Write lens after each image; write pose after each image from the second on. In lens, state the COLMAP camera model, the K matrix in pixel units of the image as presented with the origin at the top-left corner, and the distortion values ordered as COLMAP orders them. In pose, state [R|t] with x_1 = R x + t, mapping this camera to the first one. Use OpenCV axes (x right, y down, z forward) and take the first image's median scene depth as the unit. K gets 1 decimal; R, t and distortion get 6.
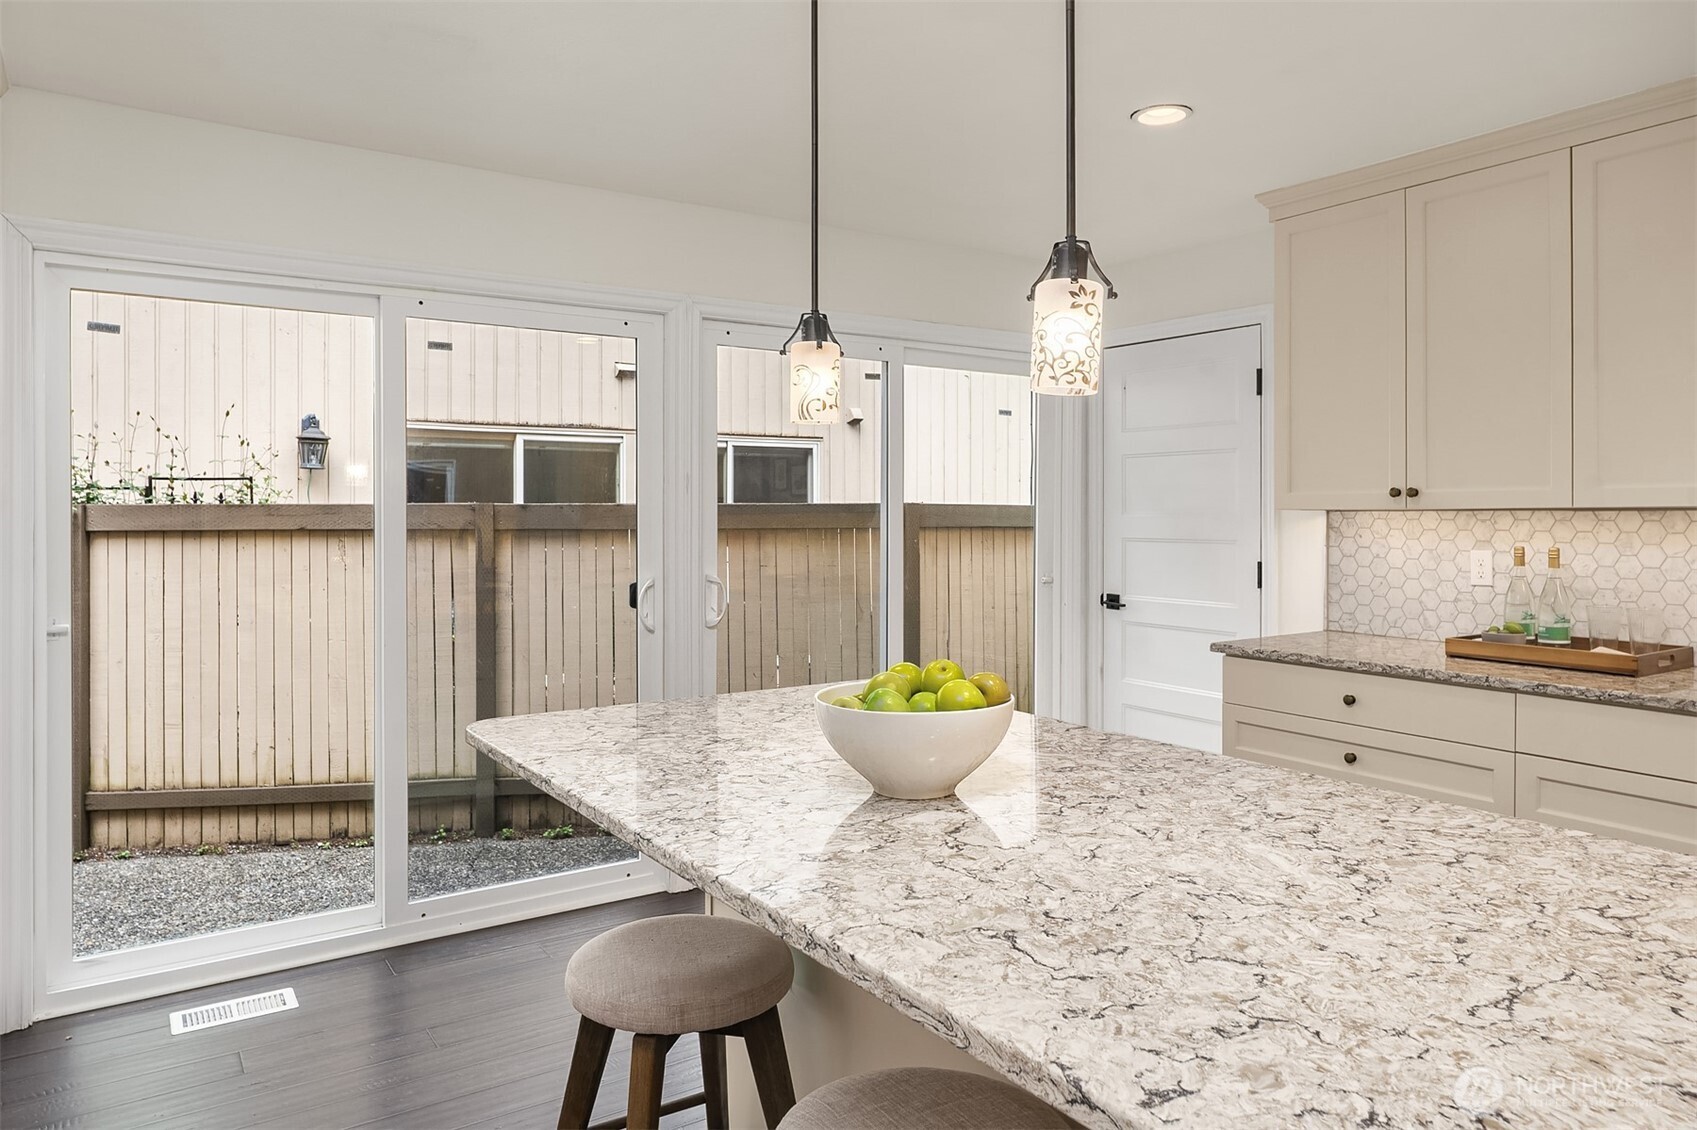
lens RADIAL K [[1112.6, 0, 851.0], [0, 1112.6, 514.9], [0, 0, 1]] dist [0.005242, -0.000438]
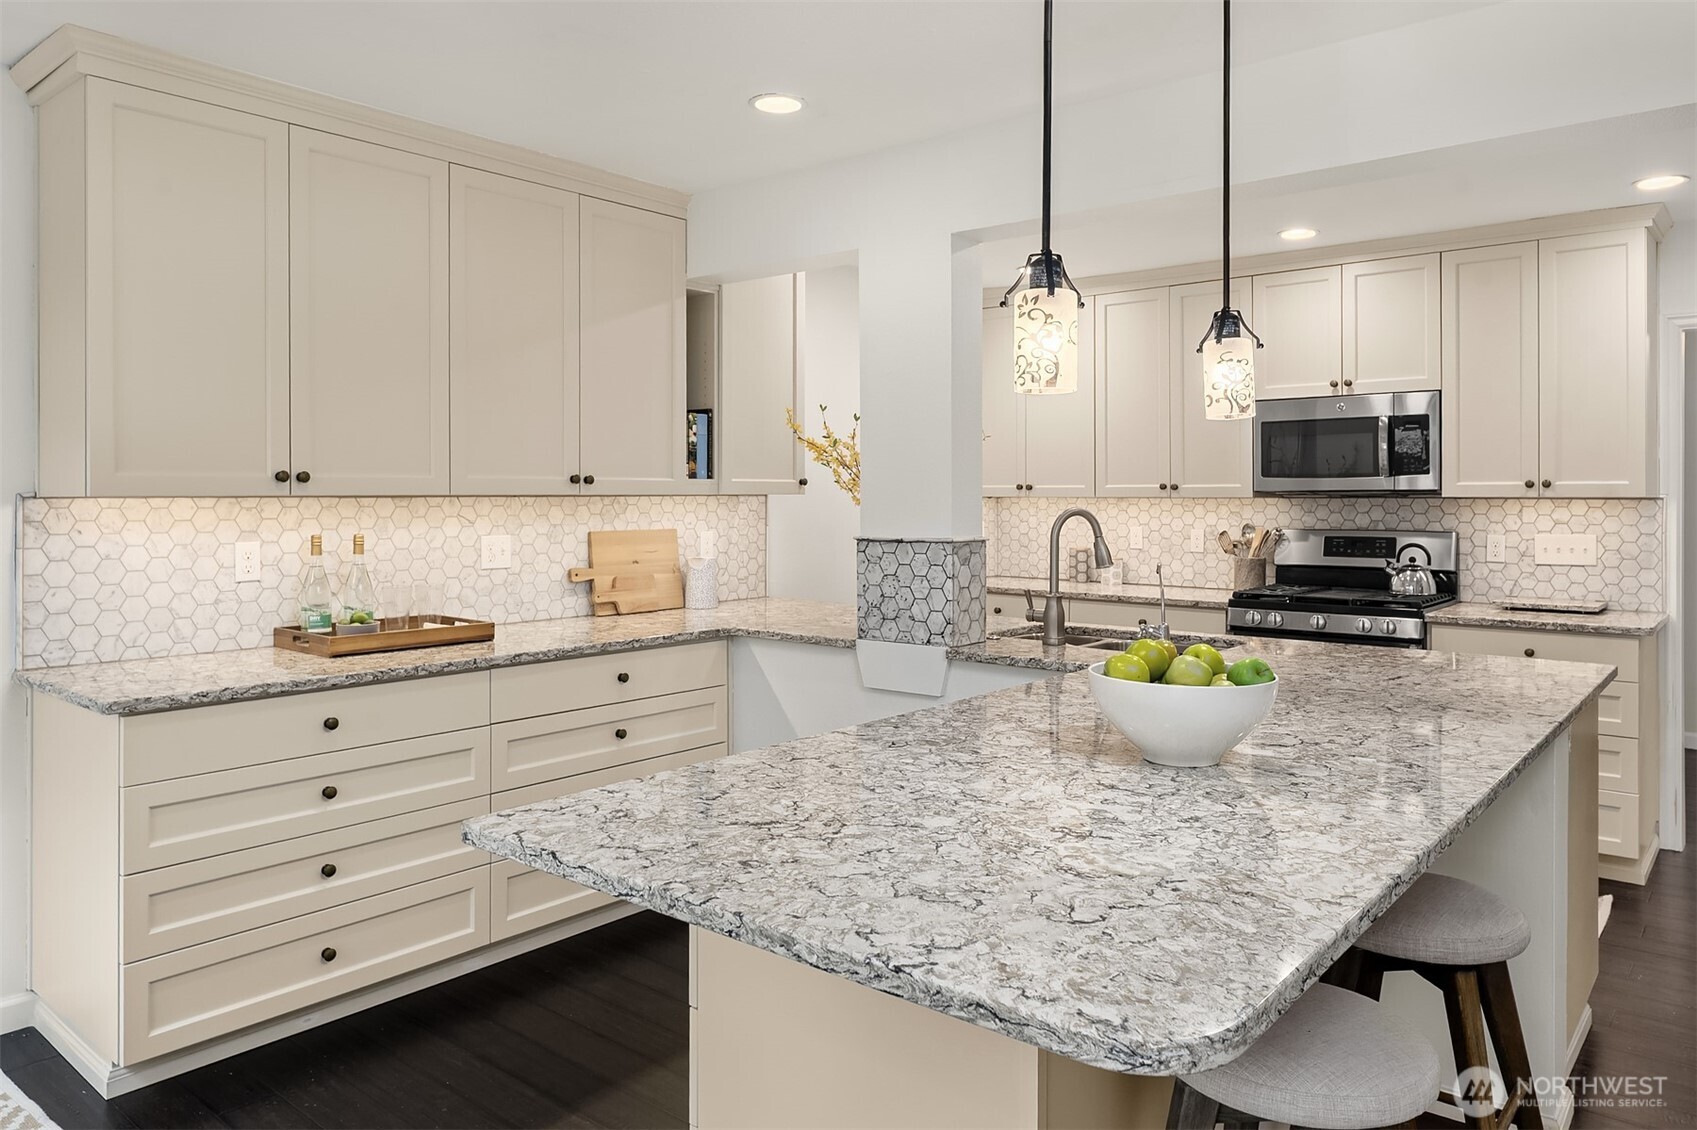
lens RADIAL K [[1112.6, 0, 851.0], [0, 1112.6, 514.9], [0, 0, 1]] dist [0.005242, -0.000438]
pose [[-0.274350, -0.015105, 0.961511, -0.260631], [0.001898, 0.999866, 0.016249, -0.002107], [-0.961628, 0.006283, -0.274285, 0.479750]]
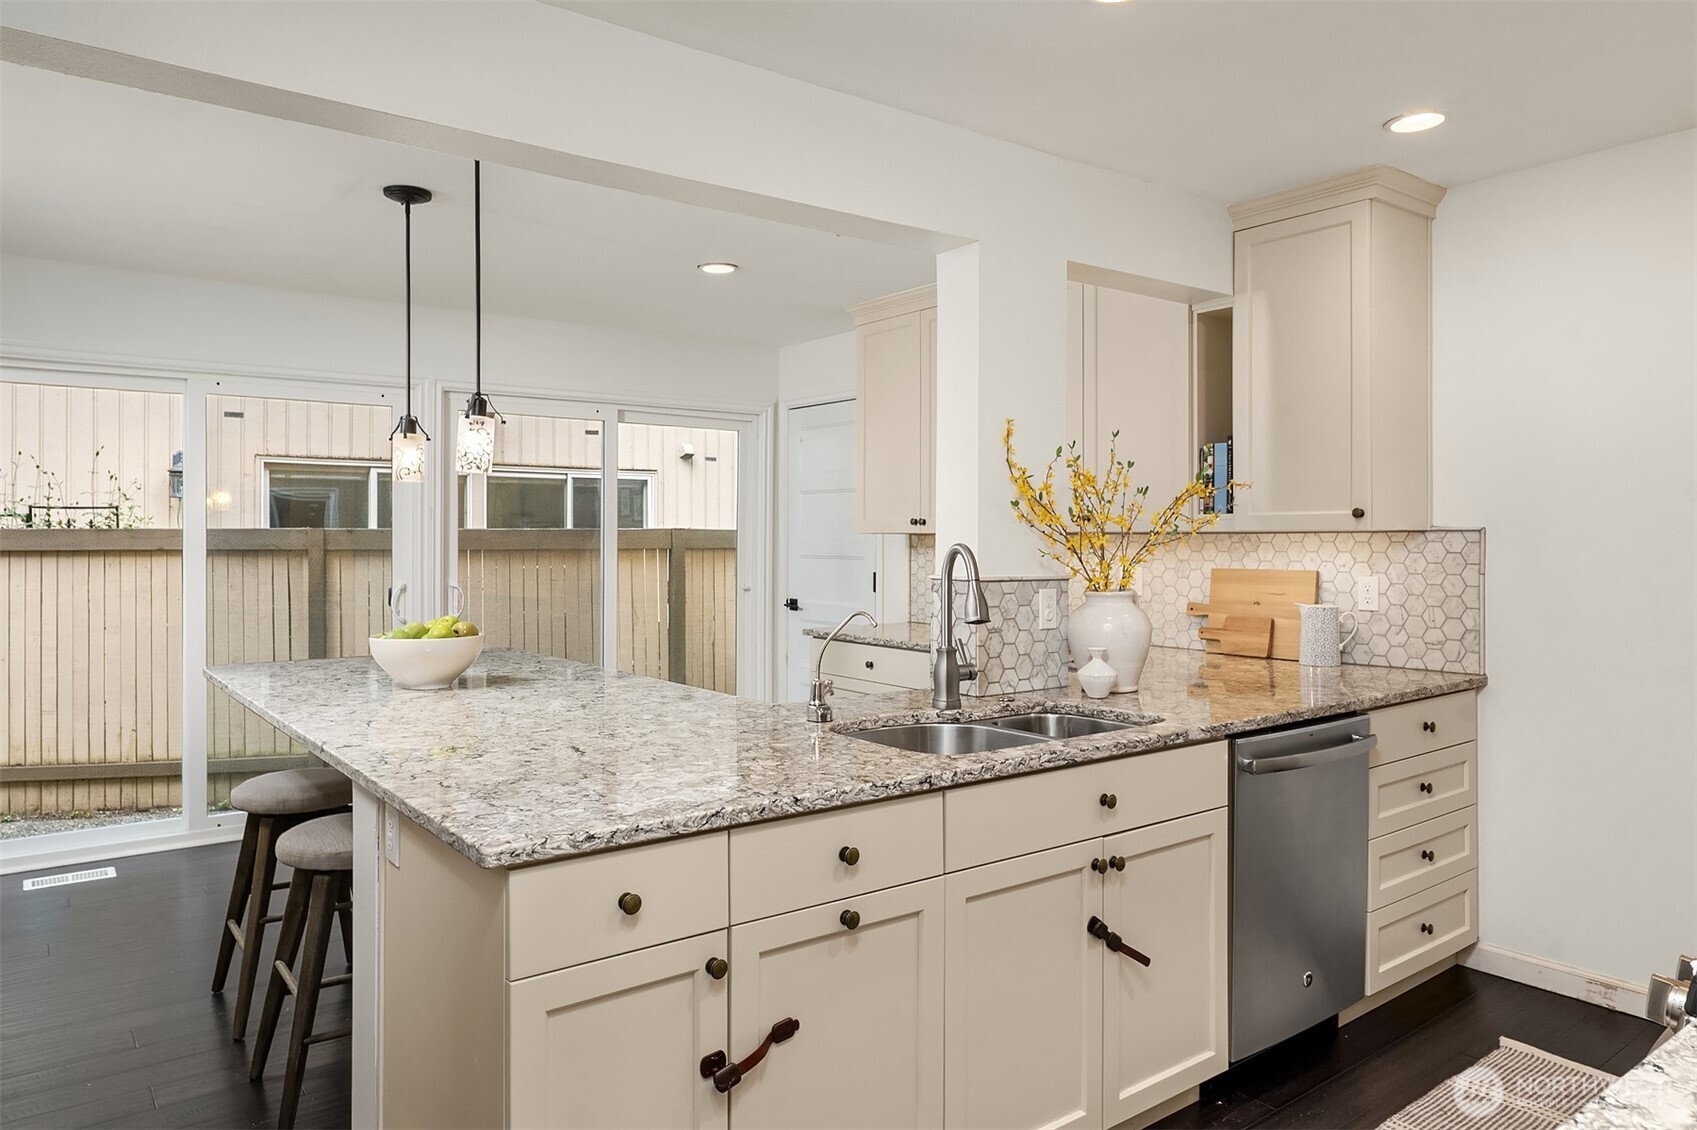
lens RADIAL K [[1120.7, 0, 852.6], [0, 1120.7, 535.6], [0, 0, 1]] dist [0.002583, -0.002029]
pose [[0.998556, 0.001204, 0.053703, 0.195015], [-0.001000, 0.999992, -0.003830, 0.001651], [-0.053707, 0.003770, 0.998550, -0.259605]]
